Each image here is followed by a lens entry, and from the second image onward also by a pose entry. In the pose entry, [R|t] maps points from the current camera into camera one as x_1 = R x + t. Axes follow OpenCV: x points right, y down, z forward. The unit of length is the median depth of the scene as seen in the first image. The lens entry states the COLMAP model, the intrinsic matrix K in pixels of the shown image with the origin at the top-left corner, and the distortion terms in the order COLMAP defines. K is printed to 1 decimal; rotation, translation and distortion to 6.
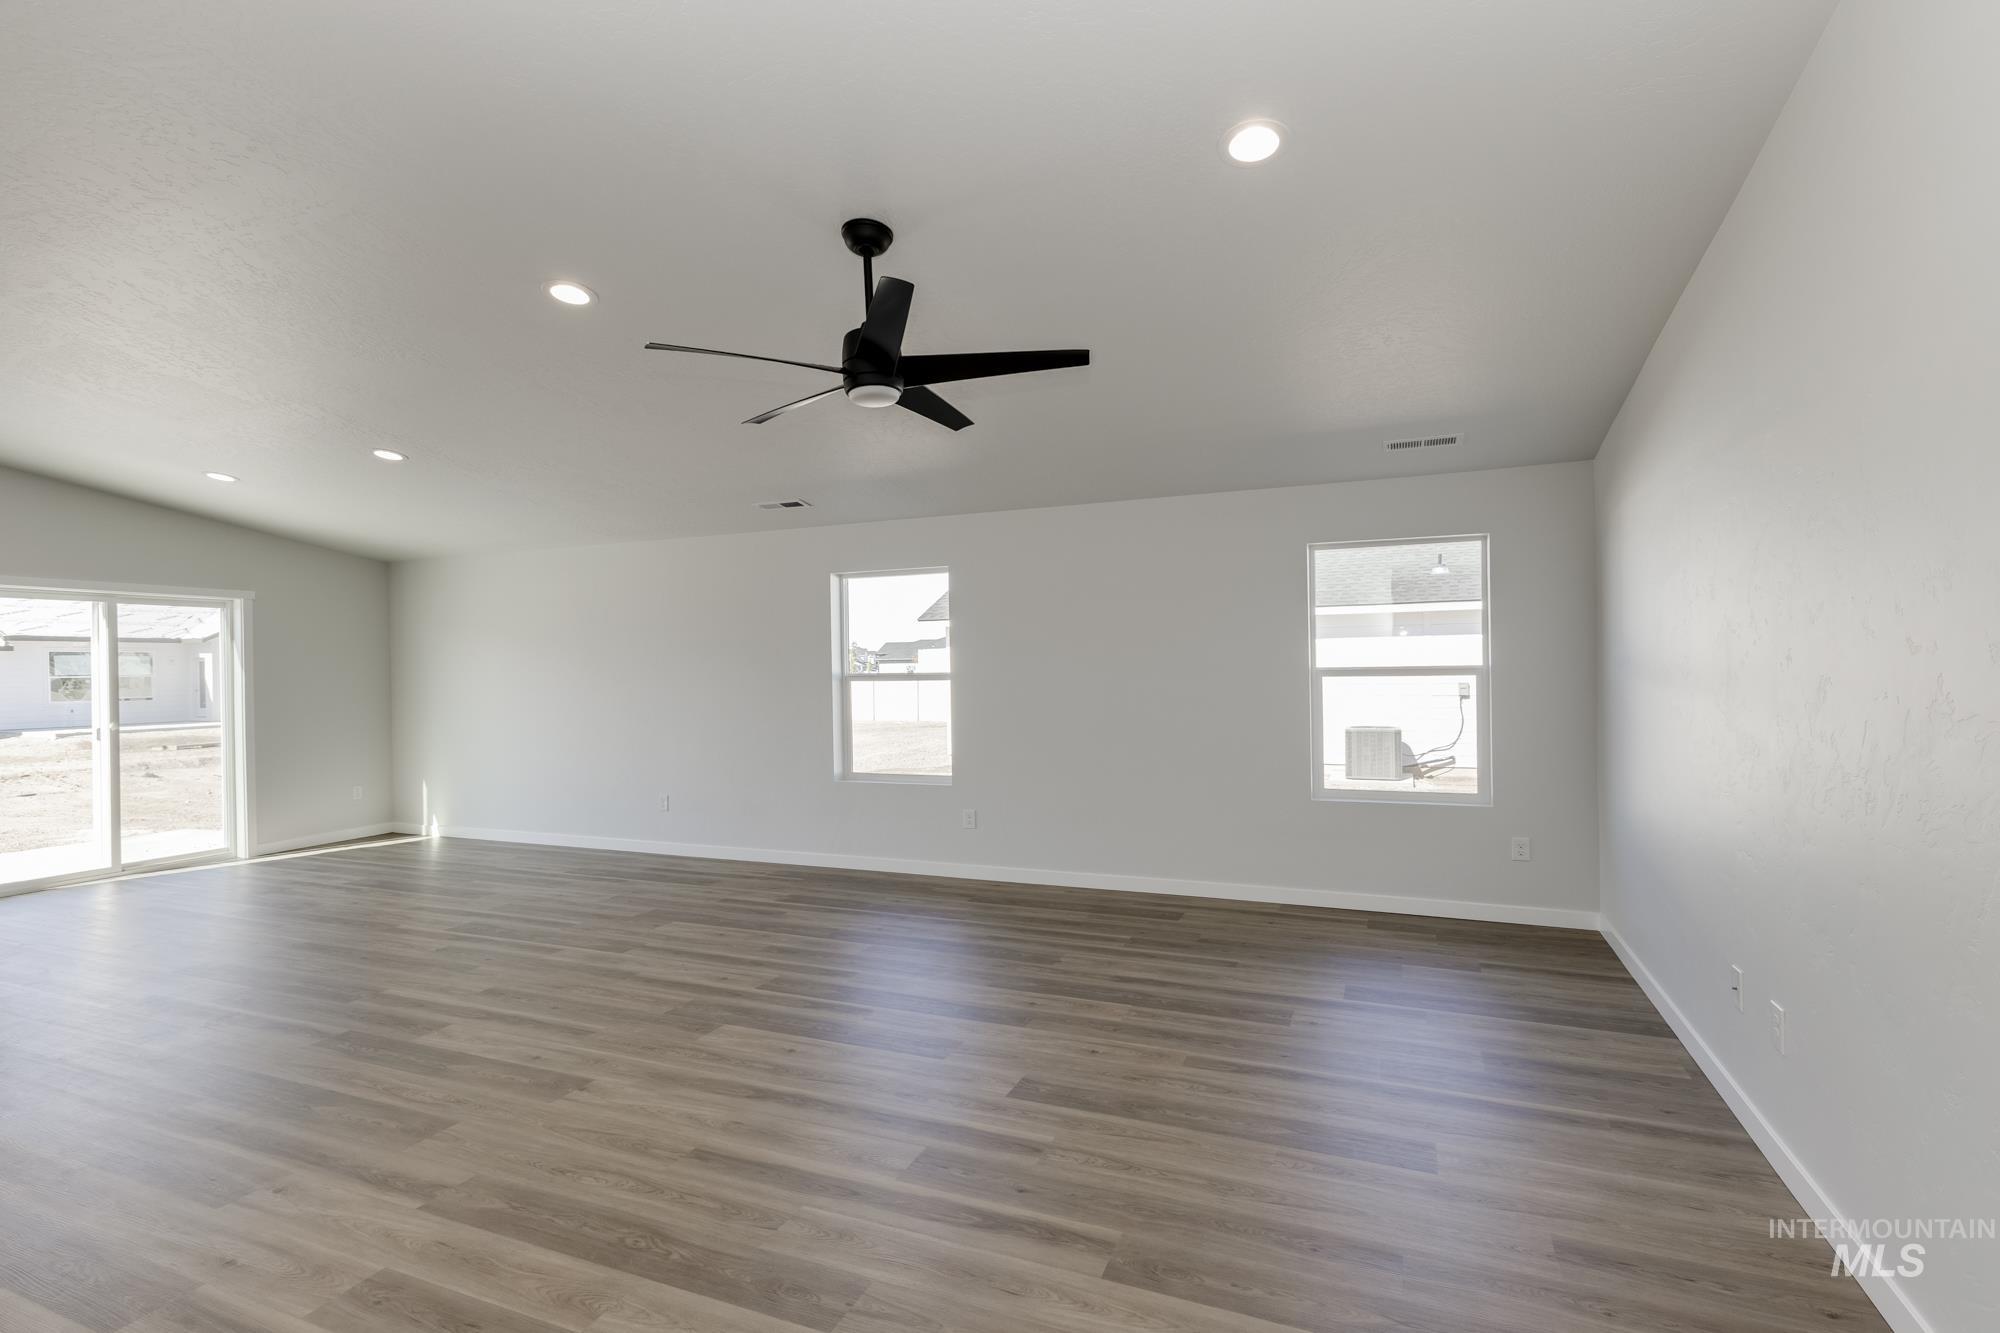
lens RADIAL K [[943.5, 0, 1007.1], [0, 943.5, 651.5], [0, 0, 1]] dist [0.018652, 0.001414]
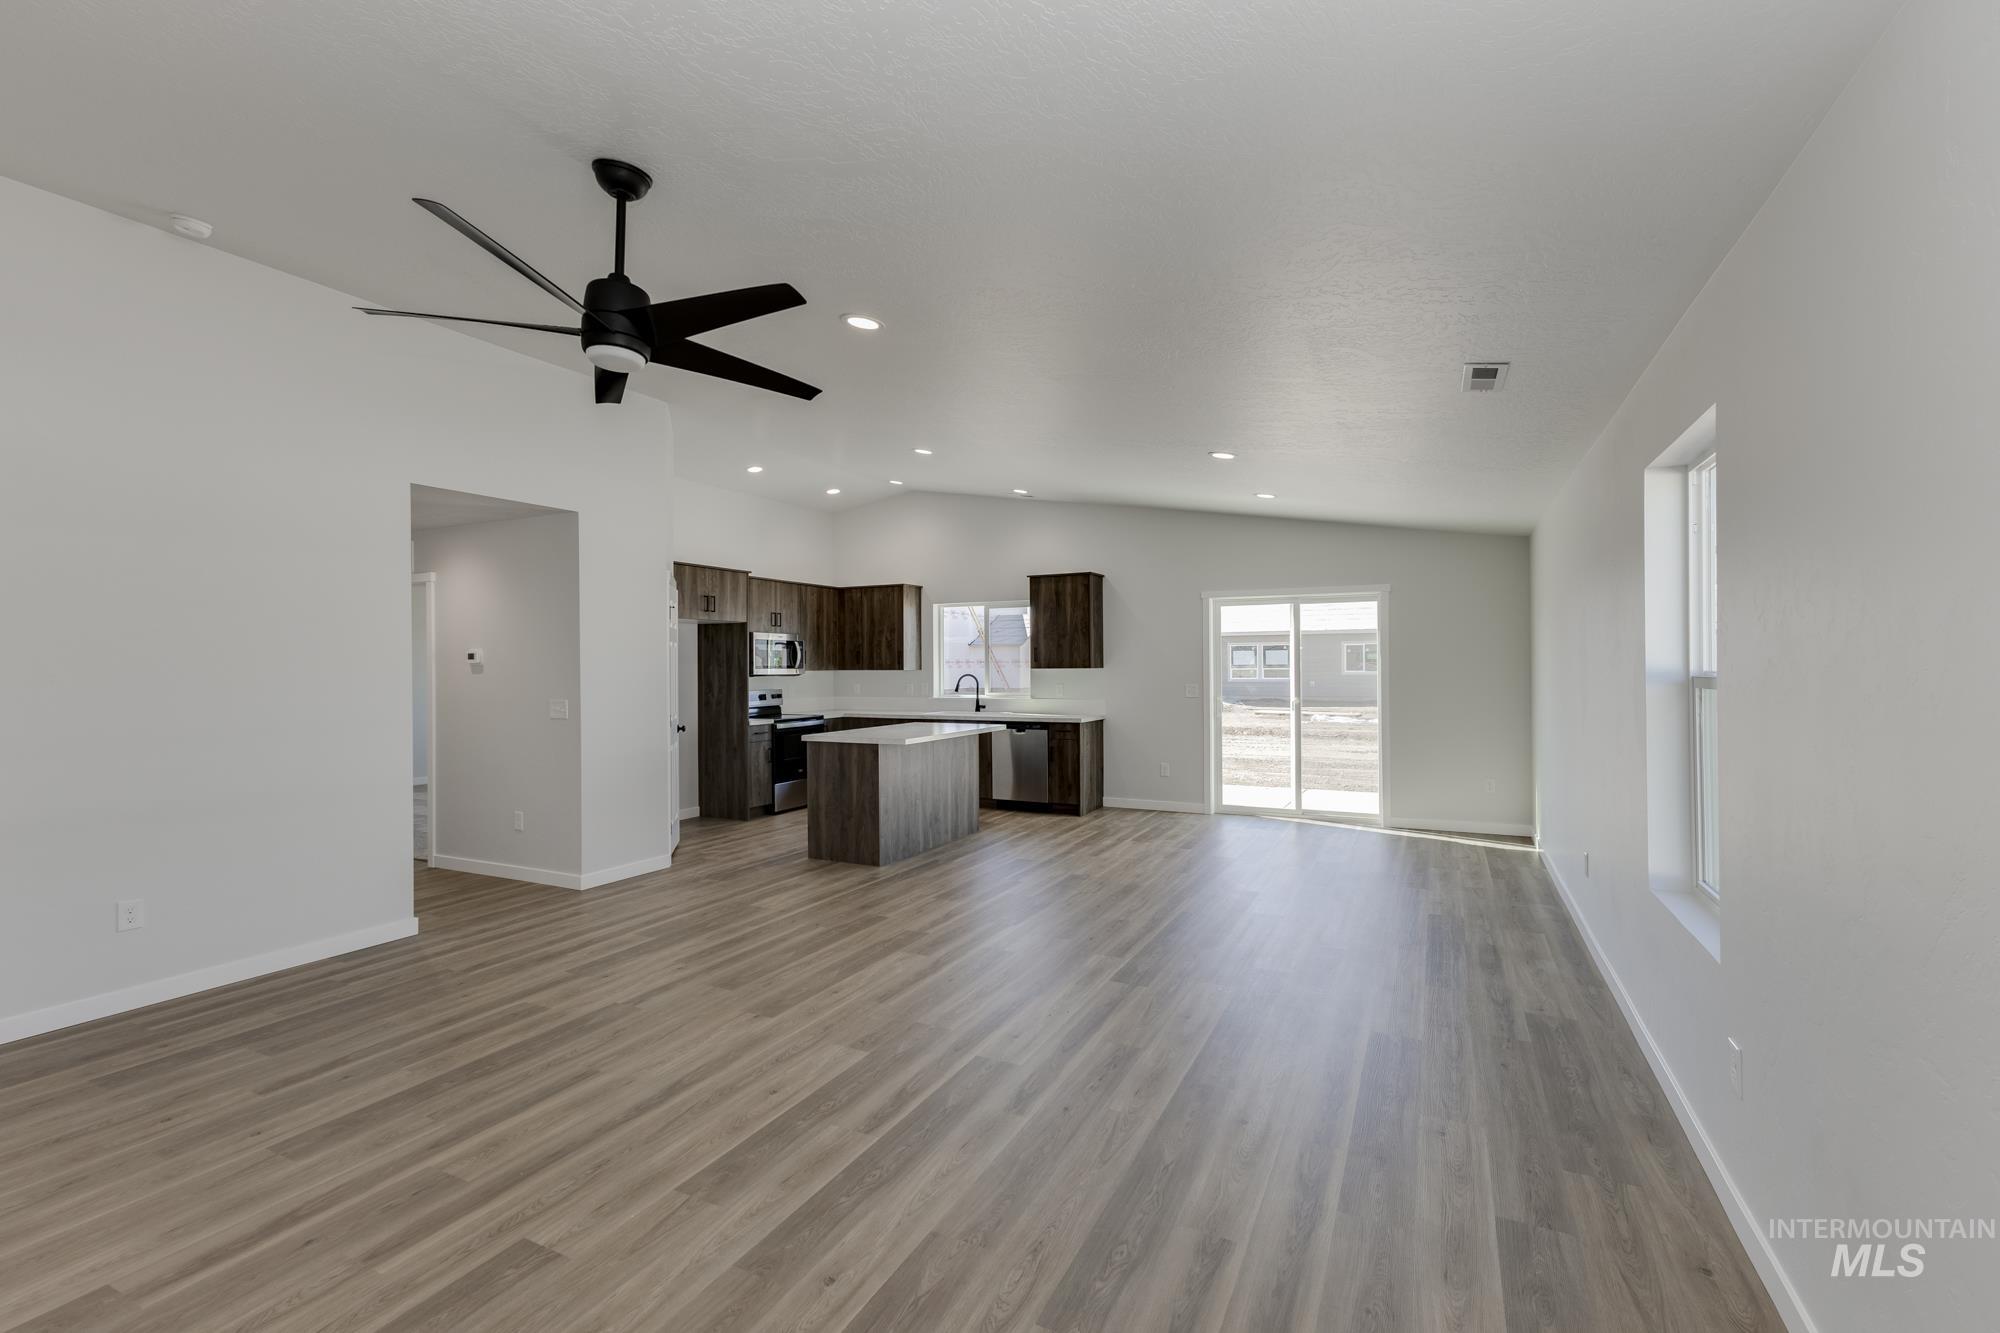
lens RADIAL K [[864.3, 0, 1003.2], [0, 864.3, 665.0], [0, 0, 1]] dist [0.014148, -0.004090]
pose [[-0.076695, 0.012957, -0.996970, 0.321796], [0.029395, 0.999510, 0.010729, -0.005999], [0.996621, -0.028483, -0.077038, 0.679567]]
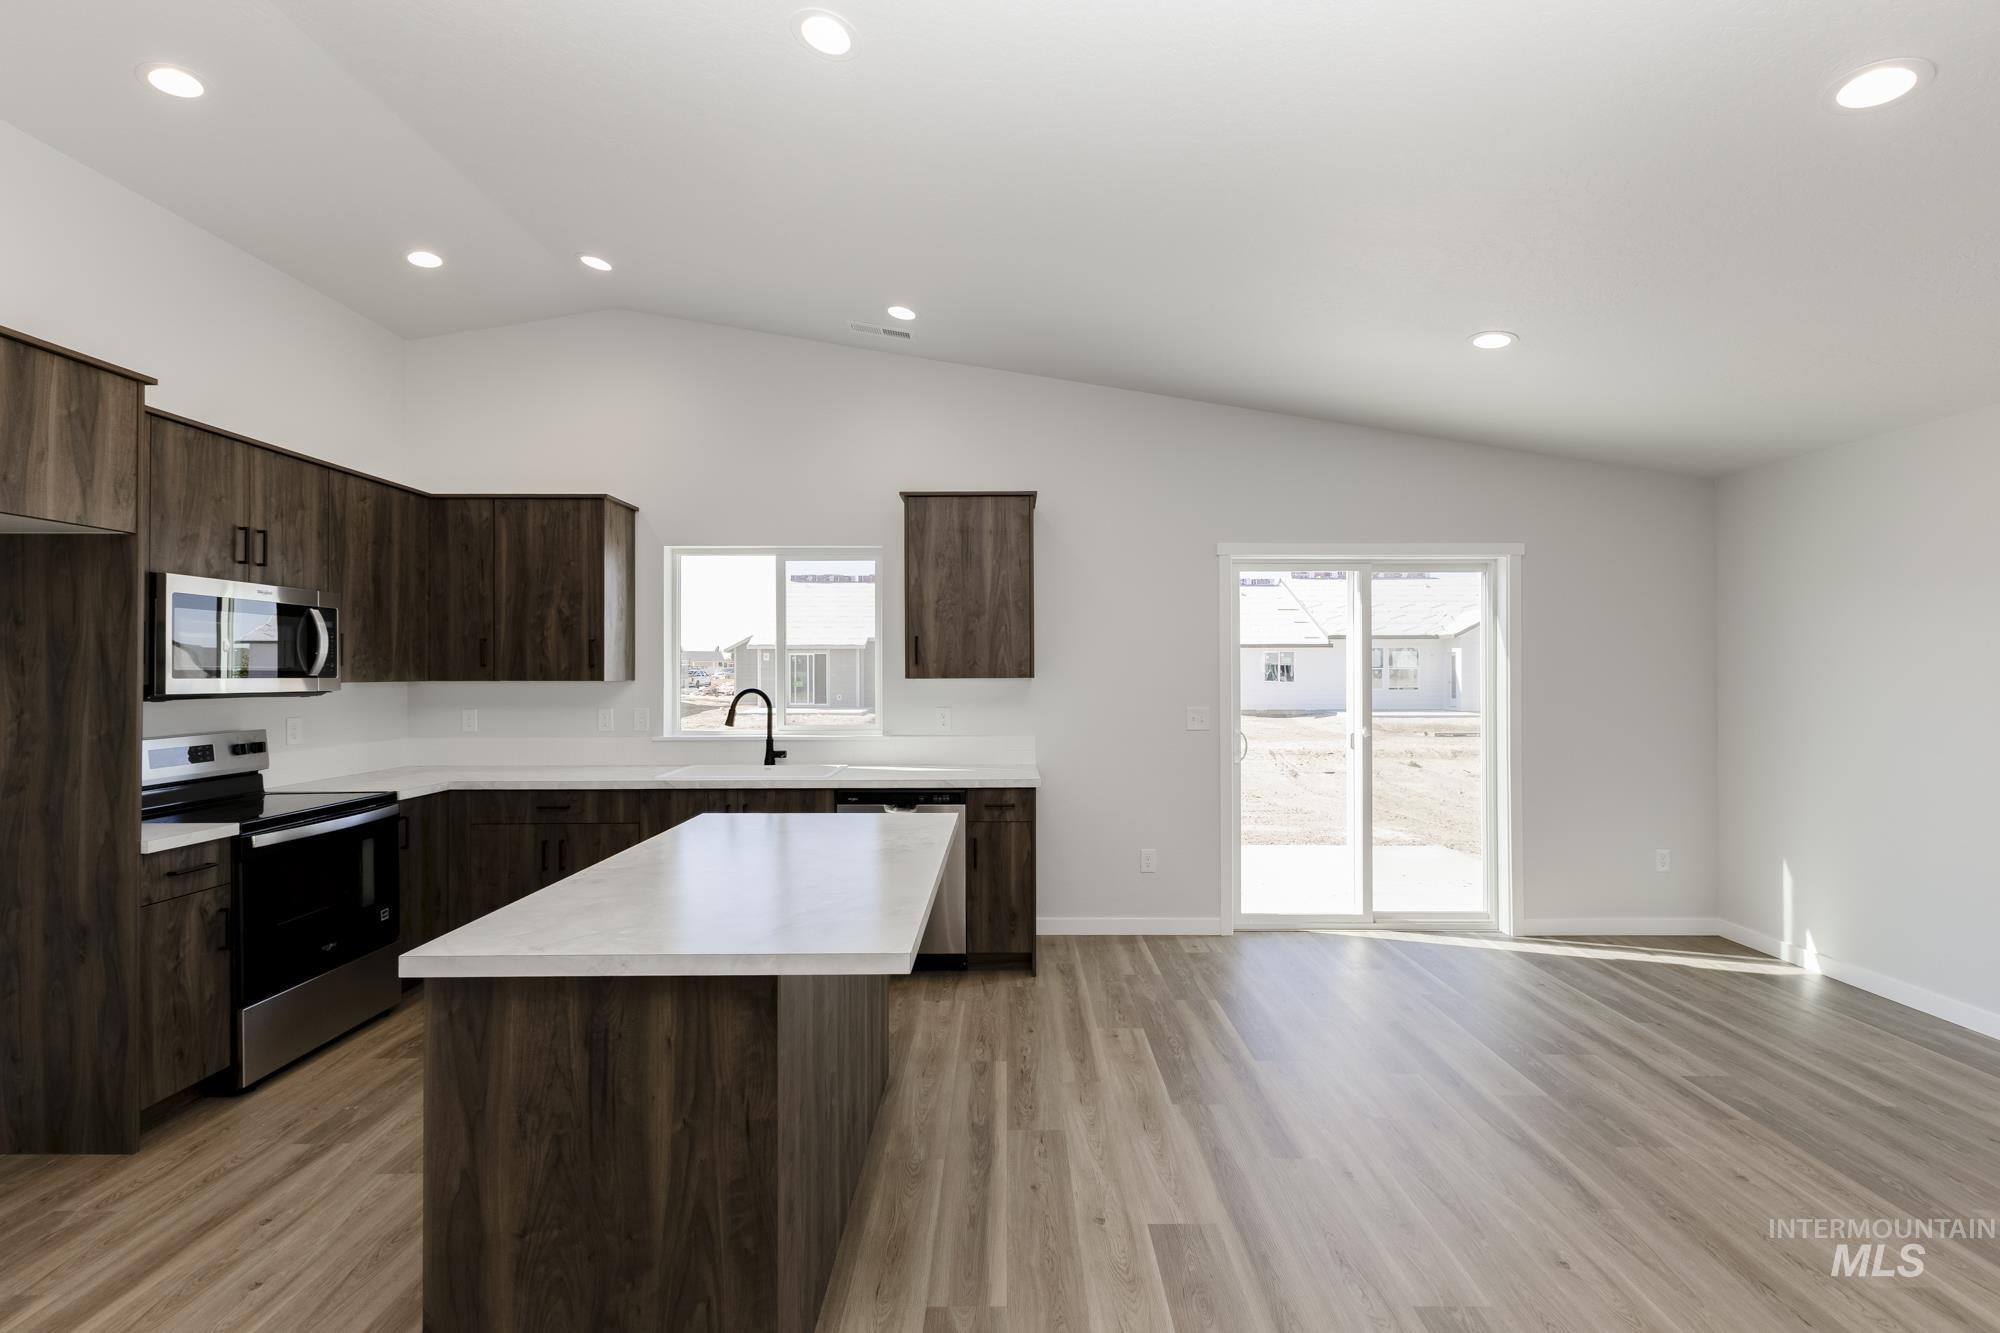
lens RADIAL K [[864.3, 0, 997.7], [0, 864.3, 665.3], [0, 0, 1]] dist [0.014148, -0.004090]
pose [[0.377498, 0.005024, -0.925997, -0.363813], [0.018616, 0.999742, 0.013014, -0.002021], [0.925823, -0.022151, 0.377307, 0.434173]]
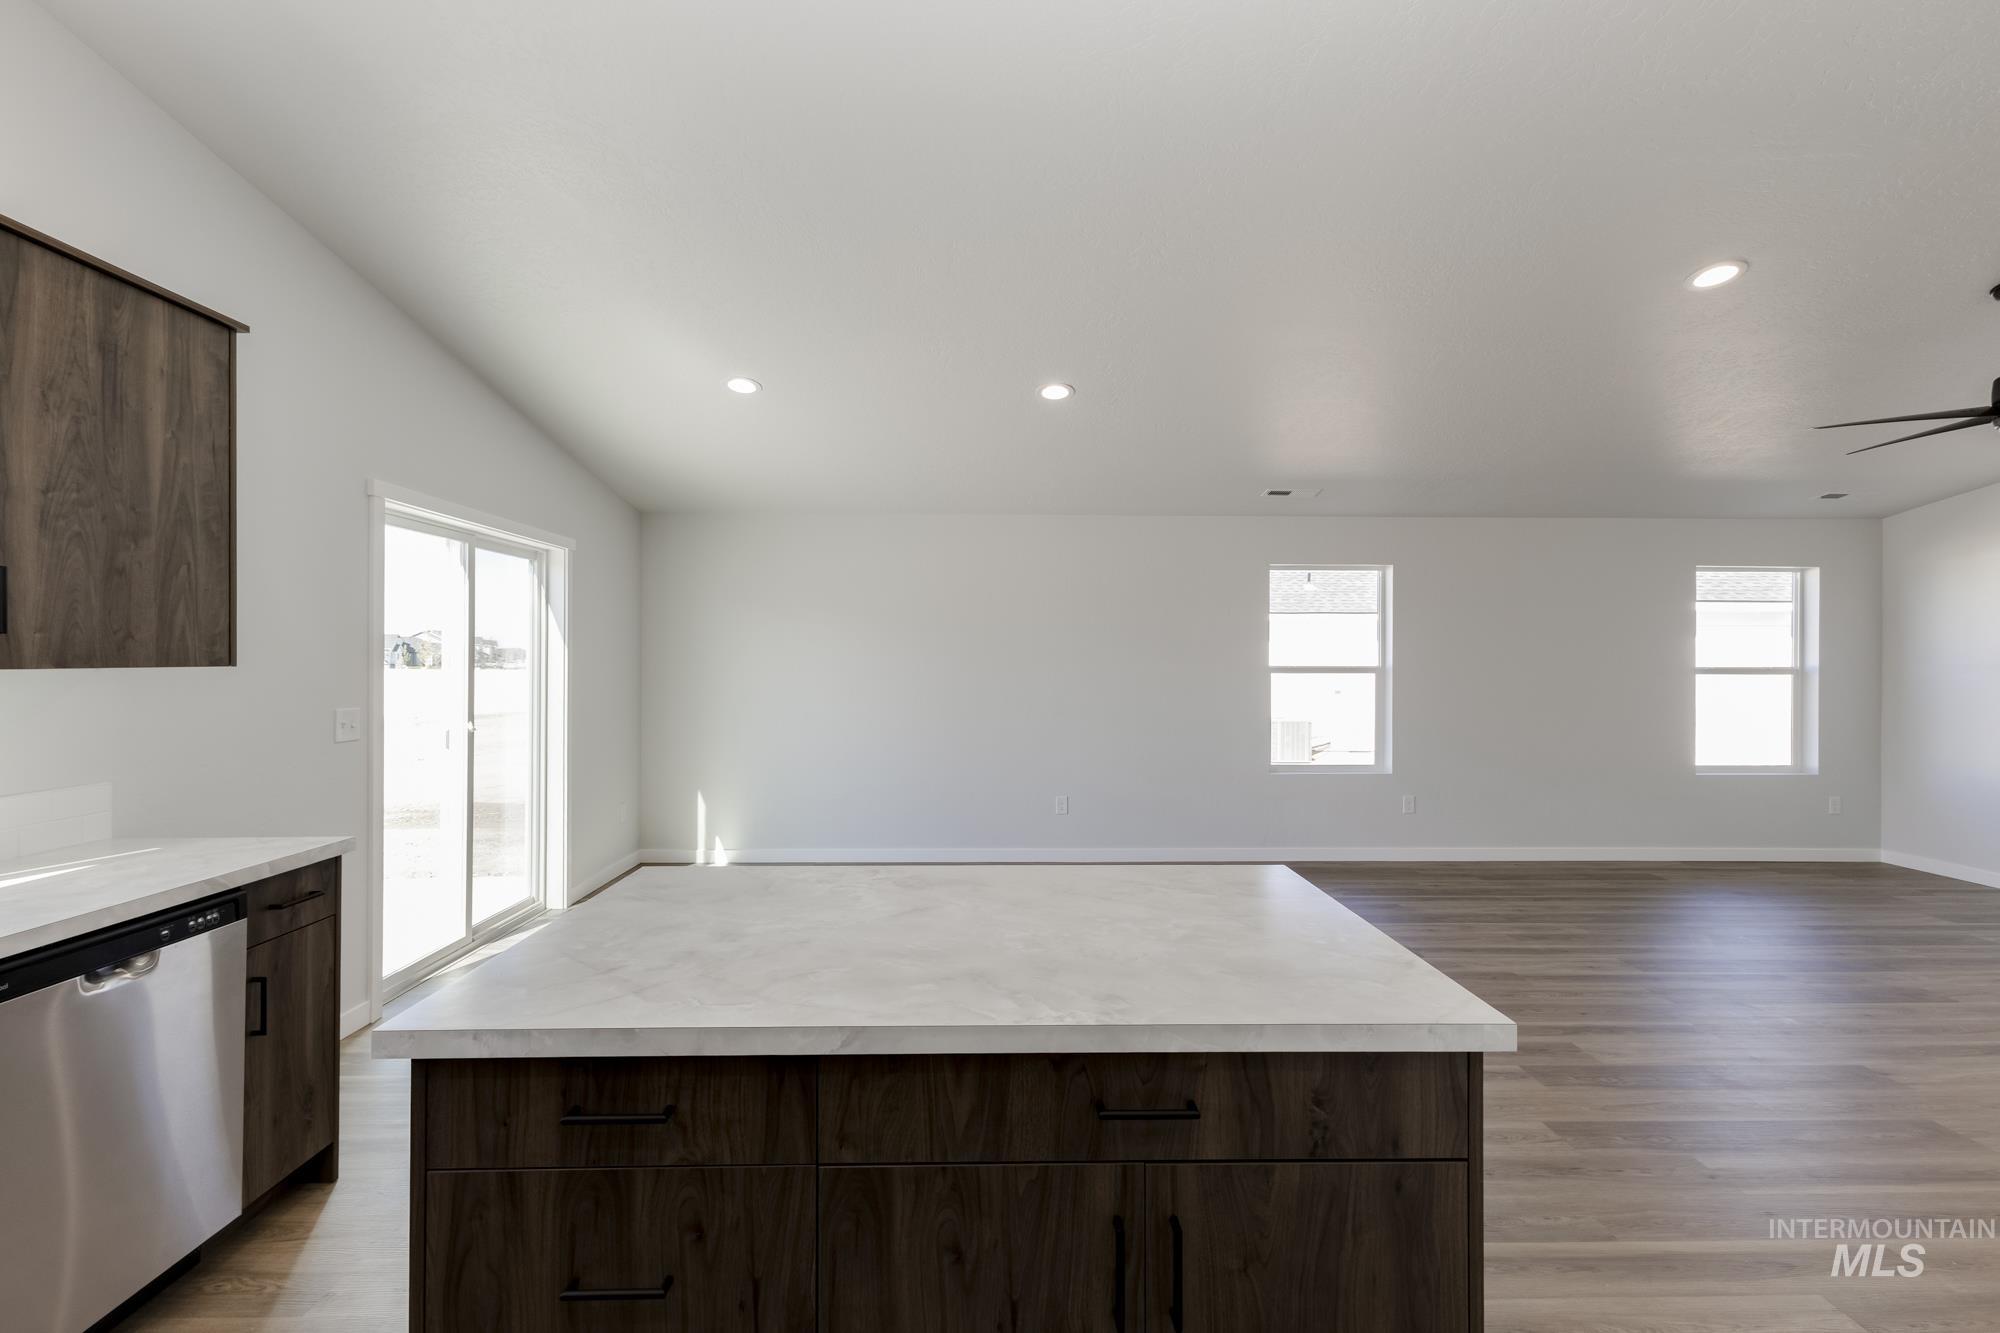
lens RADIAL K [[864.3, 0, 1006.2], [0, 864.3, 659.1], [0, 0, 1]] dist [0.014148, -0.004090]
pose [[0.913369, 0.014129, 0.406888, -0.822802], [-0.021579, 0.999673, 0.013725, 0.001714], [-0.406561, -0.021316, 0.913375, 0.248124]]
